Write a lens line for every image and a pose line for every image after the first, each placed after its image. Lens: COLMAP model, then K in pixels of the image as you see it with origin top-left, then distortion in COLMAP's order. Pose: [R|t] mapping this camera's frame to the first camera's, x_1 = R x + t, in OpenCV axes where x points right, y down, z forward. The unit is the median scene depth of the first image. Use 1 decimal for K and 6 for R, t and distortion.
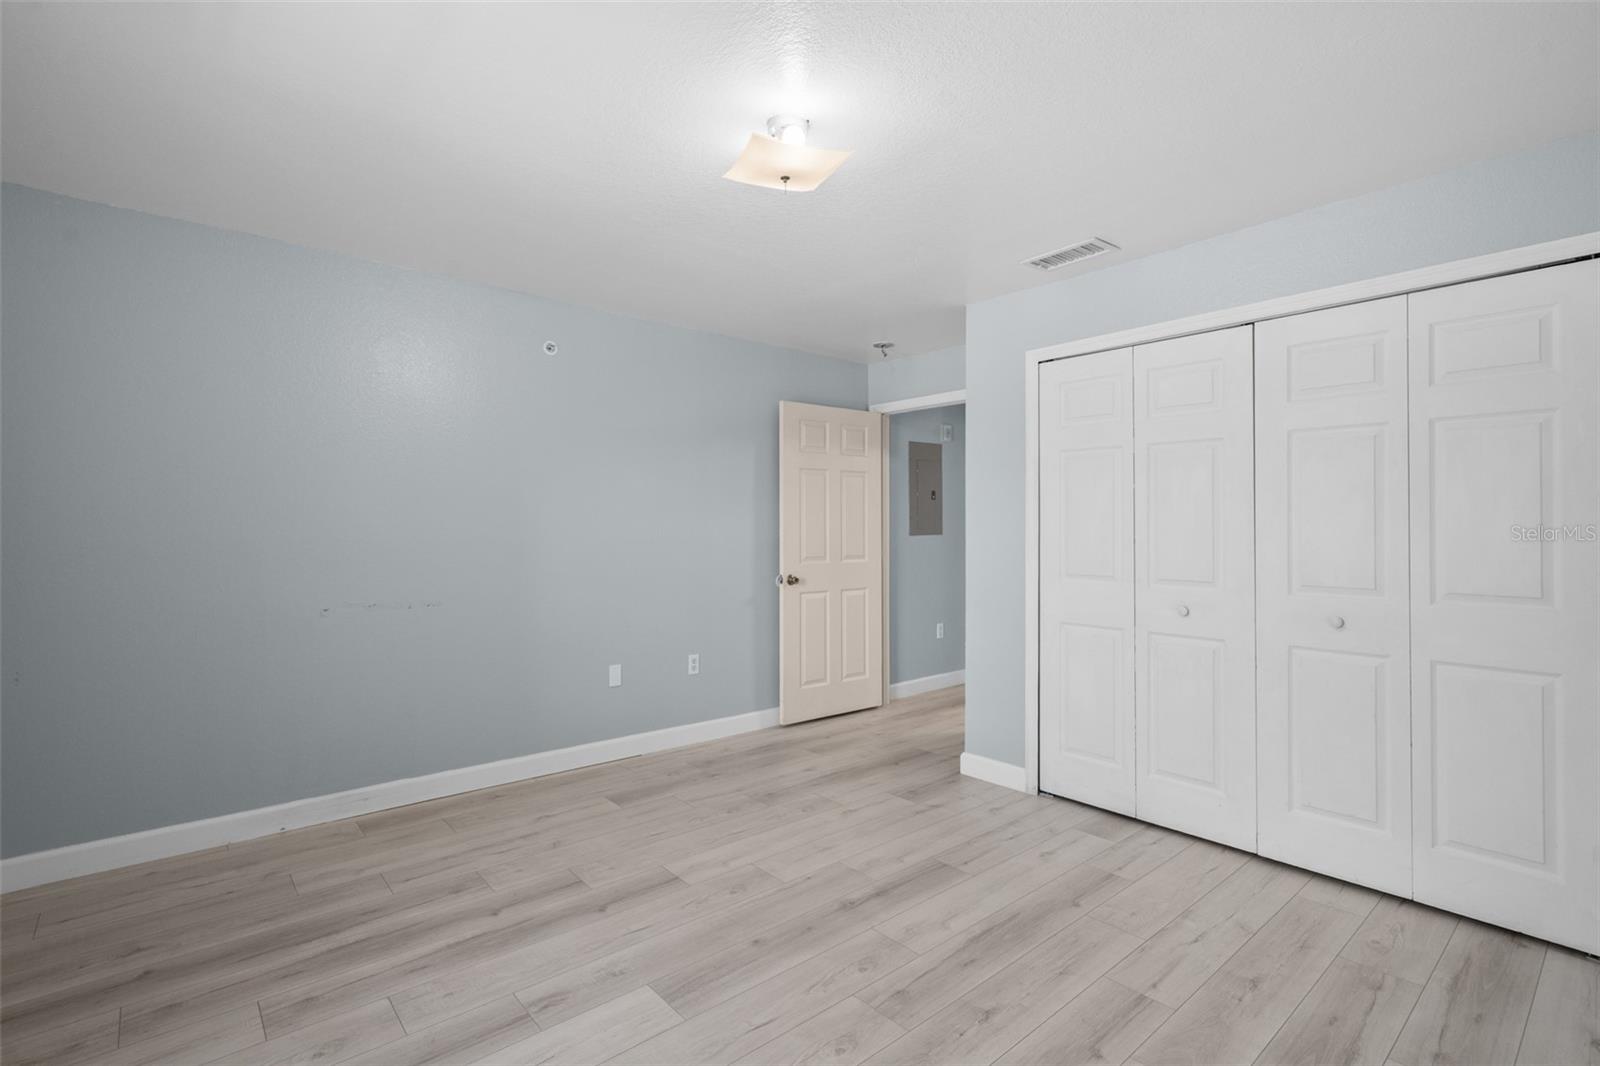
lens RADIAL K [[743.1, 0, 796.3], [0, 743.1, 533.8], [0, 0, 1]] dist [-0.001795, 0.000455]
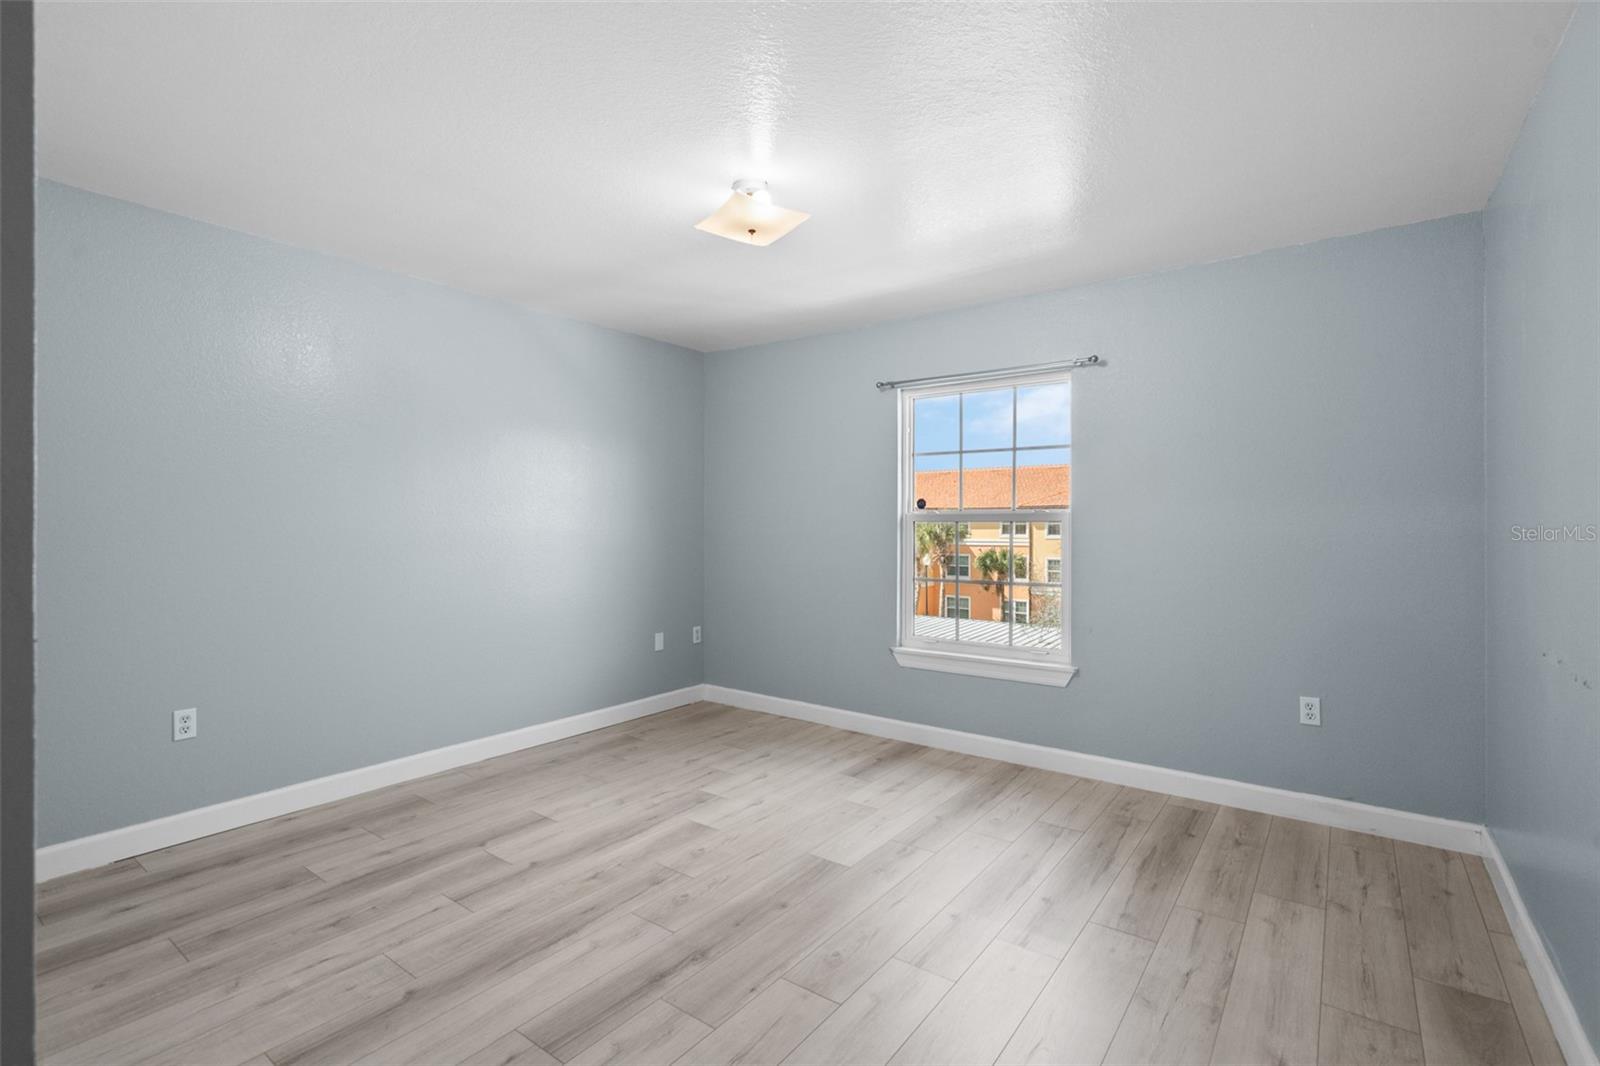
lens RADIAL K [[743.1, 0, 796.3], [0, 743.1, 533.8], [0, 0, 1]] dist [-0.001795, 0.000455]
pose [[-0.977595, -0.001185, -0.210489, 0.153473], [-0.005204, 0.999815, 0.018541, -0.010096], [0.210428, 0.019221, -0.977420, 2.016612]]
